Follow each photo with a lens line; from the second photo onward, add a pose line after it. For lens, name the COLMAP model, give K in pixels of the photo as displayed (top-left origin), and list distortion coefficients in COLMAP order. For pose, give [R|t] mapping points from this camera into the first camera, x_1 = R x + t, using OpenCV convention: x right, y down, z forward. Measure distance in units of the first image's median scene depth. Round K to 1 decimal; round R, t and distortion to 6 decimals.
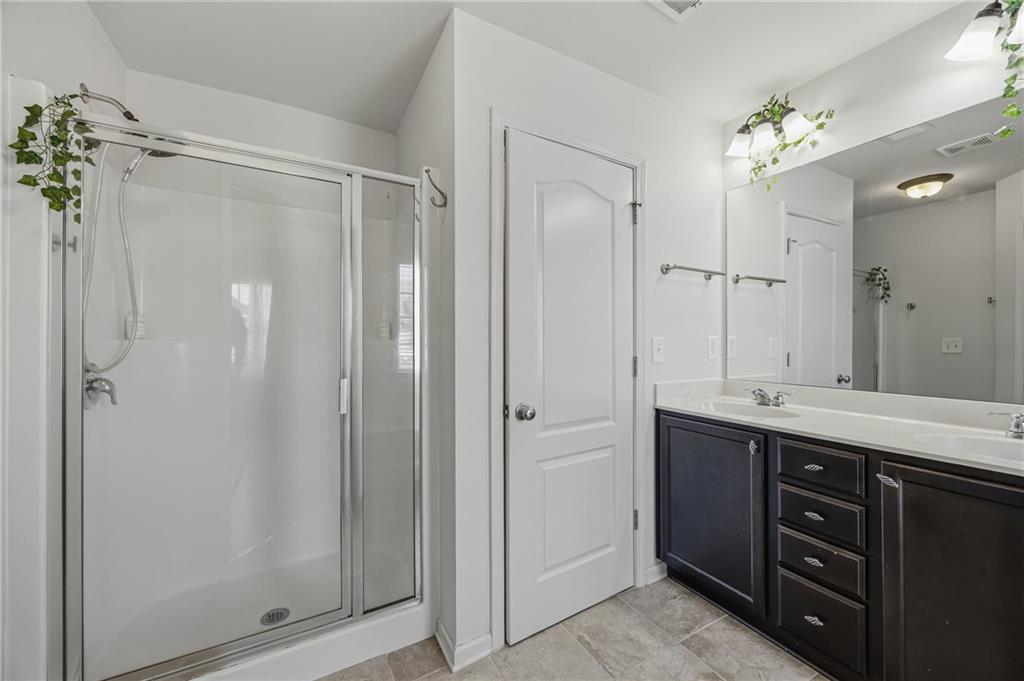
lens RADIAL K [[396.4, 0, 512.0], [0, 396.4, 339.4], [0, 0, 1]] dist [-0.000559, -0.000085]
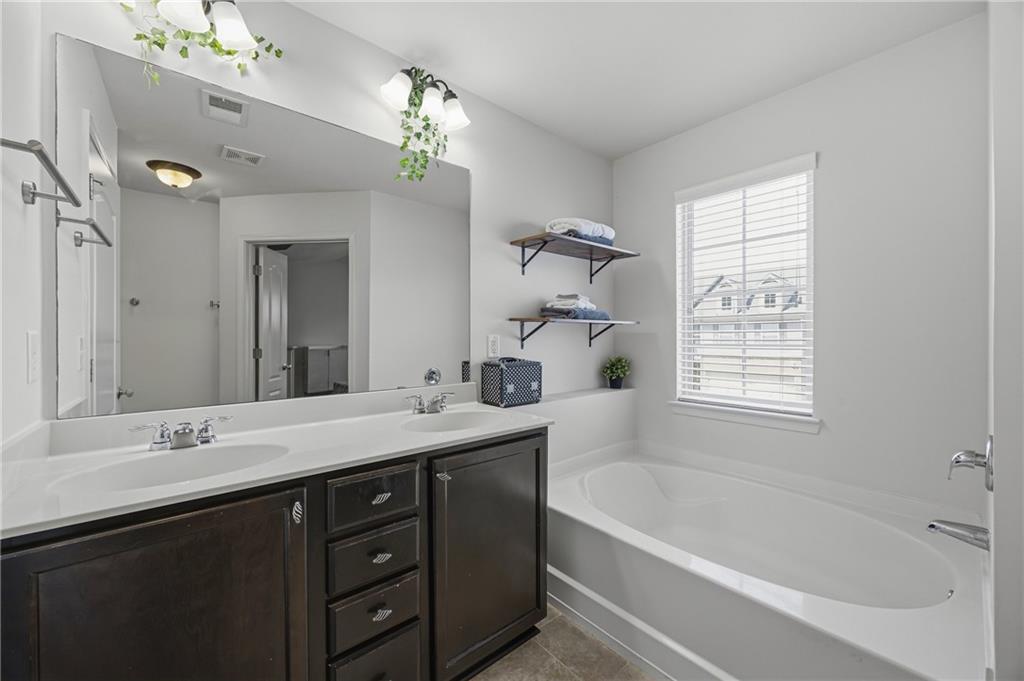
lens RADIAL K [[396.4, 0, 511.7], [0, 396.4, 341.3], [0, 0, 1]] dist [-0.000559, -0.000085]
pose [[-0.211511, -0.003444, 0.977370, -0.039648], [-0.000543, 0.999994, 0.003406, 0.001512], [-0.977375, 0.000190, -0.211512, 0.456733]]
